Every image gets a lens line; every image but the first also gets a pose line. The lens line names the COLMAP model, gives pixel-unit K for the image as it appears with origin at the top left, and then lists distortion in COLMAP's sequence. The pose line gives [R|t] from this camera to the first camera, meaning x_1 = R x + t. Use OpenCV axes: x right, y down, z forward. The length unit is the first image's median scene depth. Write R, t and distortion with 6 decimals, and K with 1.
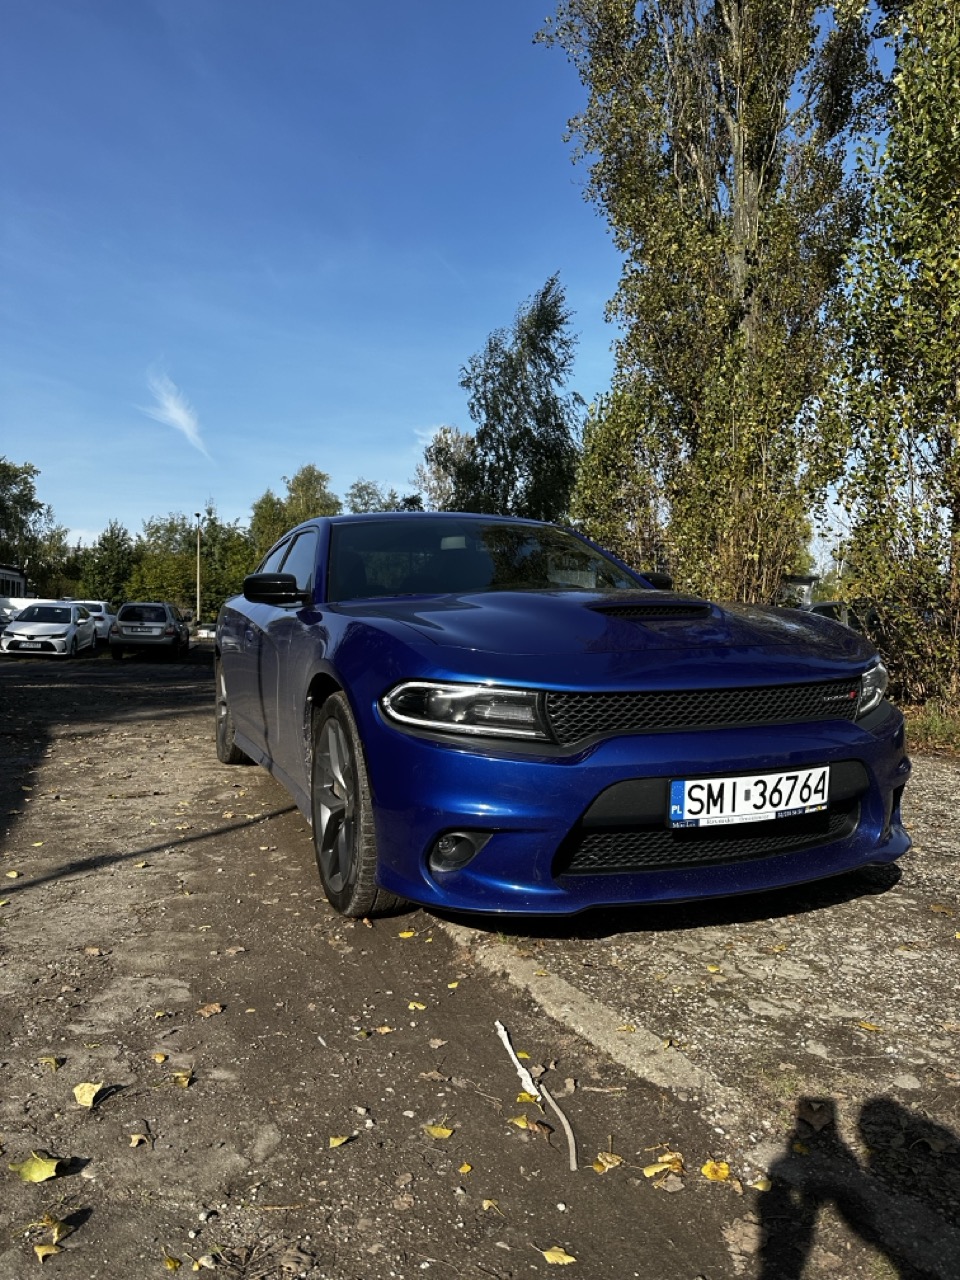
lens RADIAL K [[904.9, 0, 477.3], [0, 904.9, 636.8], [0, 0, 1]] dist [0.031872, -0.024639]
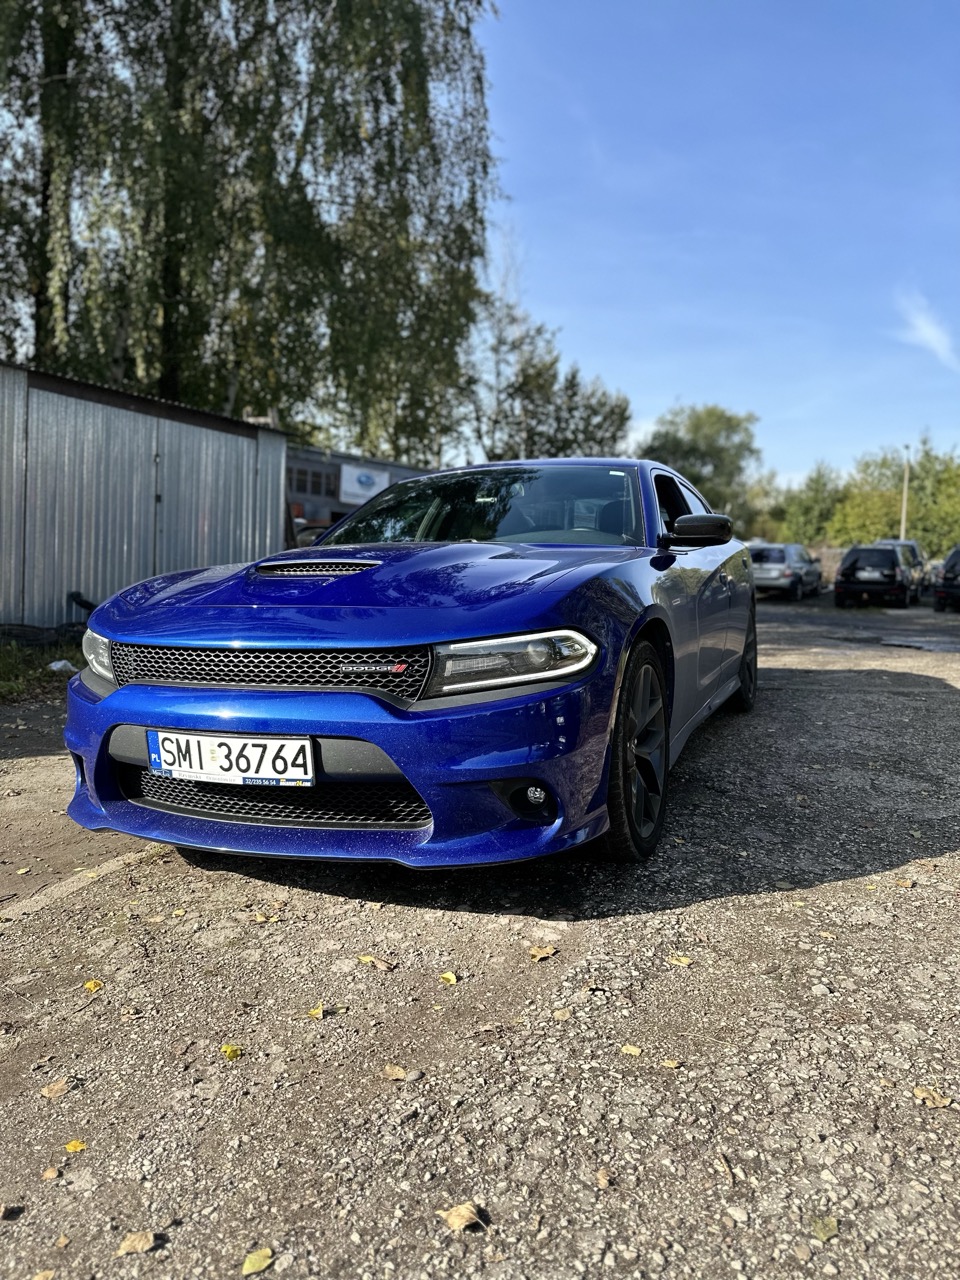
lens RADIAL K [[904.9, 0, 477.3], [0, 904.9, 642.6], [0, 0, 1]] dist [0.031872, -0.024639]
pose [[0.723704, 0.058813, -0.687600, 1.144335], [-0.008990, 0.997081, 0.075821, -0.026569], [0.690052, -0.048690, 0.722120, 0.468910]]
